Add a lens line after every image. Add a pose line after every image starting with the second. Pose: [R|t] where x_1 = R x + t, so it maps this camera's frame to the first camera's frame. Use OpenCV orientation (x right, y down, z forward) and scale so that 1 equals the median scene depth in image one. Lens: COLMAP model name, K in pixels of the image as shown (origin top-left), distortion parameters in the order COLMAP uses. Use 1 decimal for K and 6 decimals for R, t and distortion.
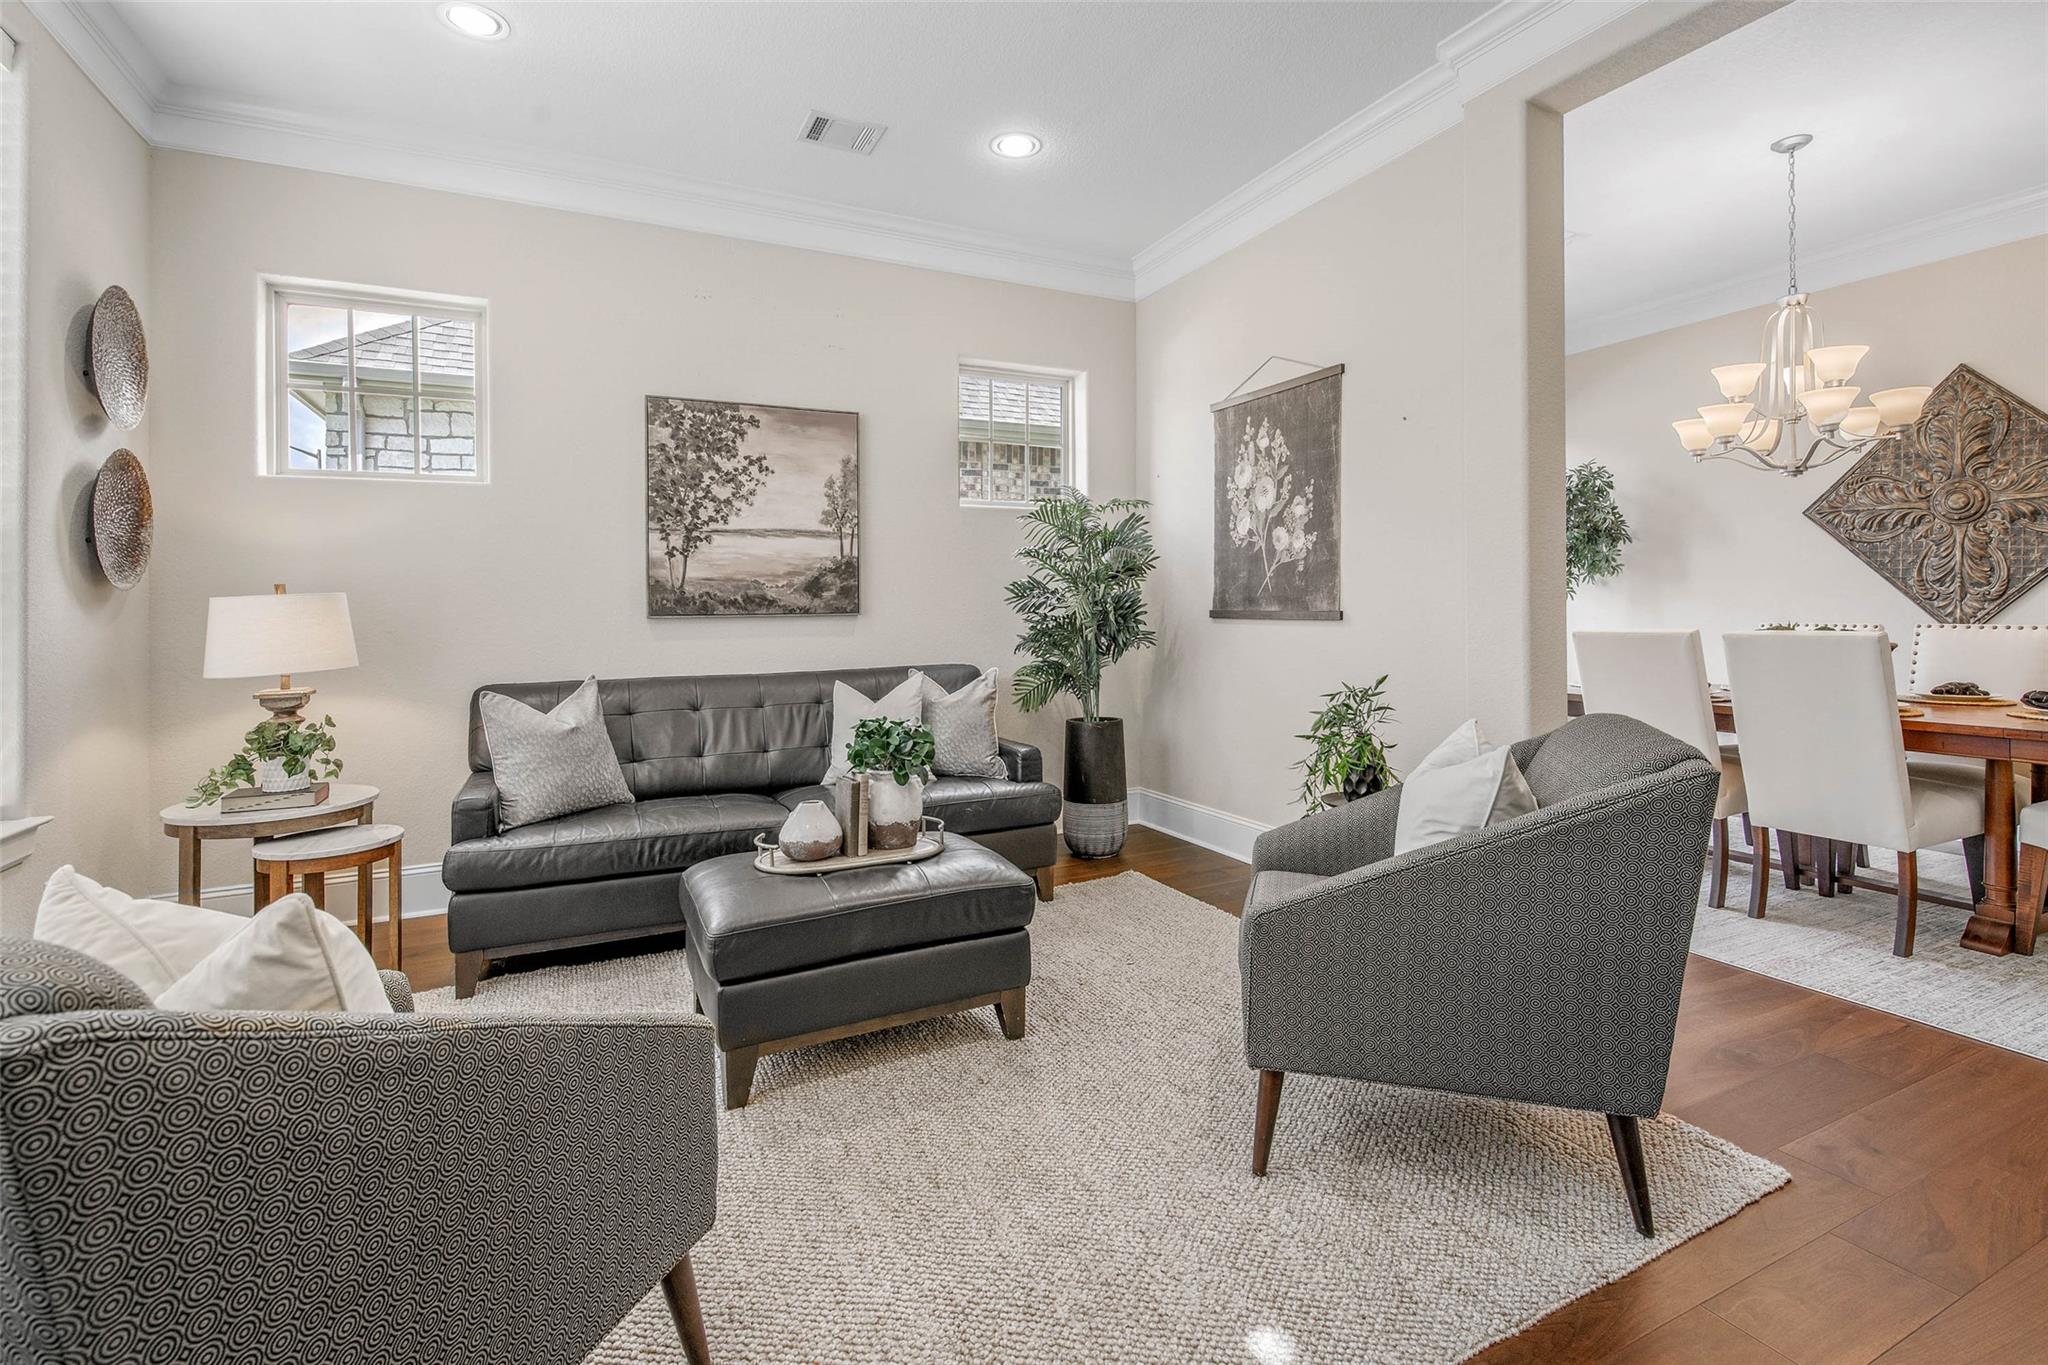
lens RADIAL K [[901.2, 0, 1033.6], [0, 901.2, 565.8], [0, 0, 1]] dist [0.000770, -0.001358]
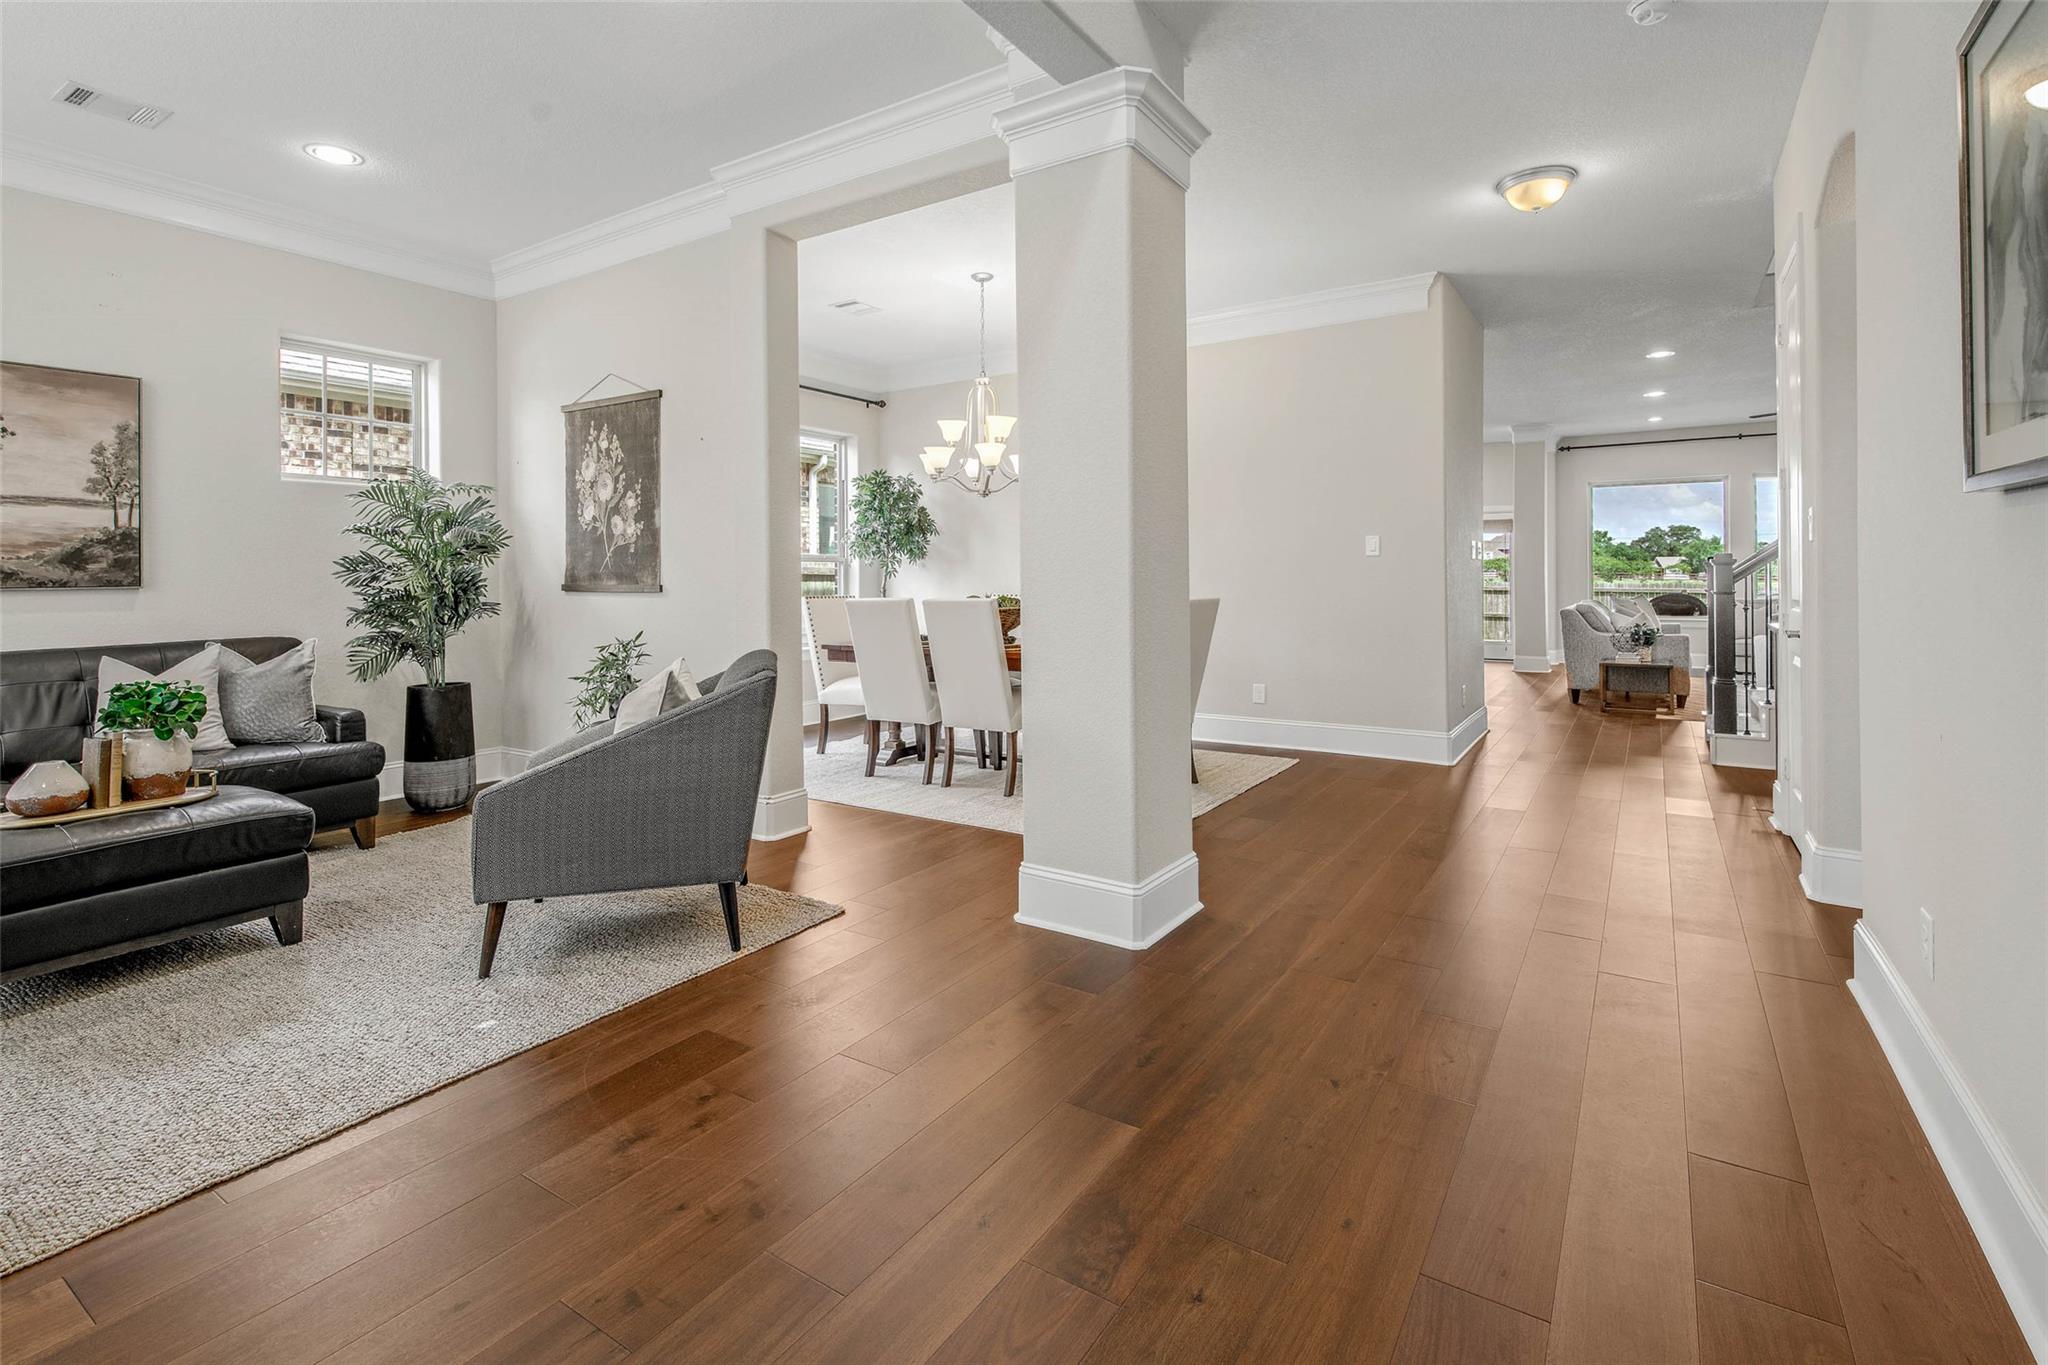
lens RADIAL K [[901.2, 0, 1033.6], [0, 901.2, 565.8], [0, 0, 1]] dist [0.000770, -0.001358]
pose [[0.851757, 0.012318, 0.523793, 0.117417], [-0.027304, 0.999409, 0.020897, -0.016230], [-0.523226, -0.032101, 0.851589, -0.324787]]
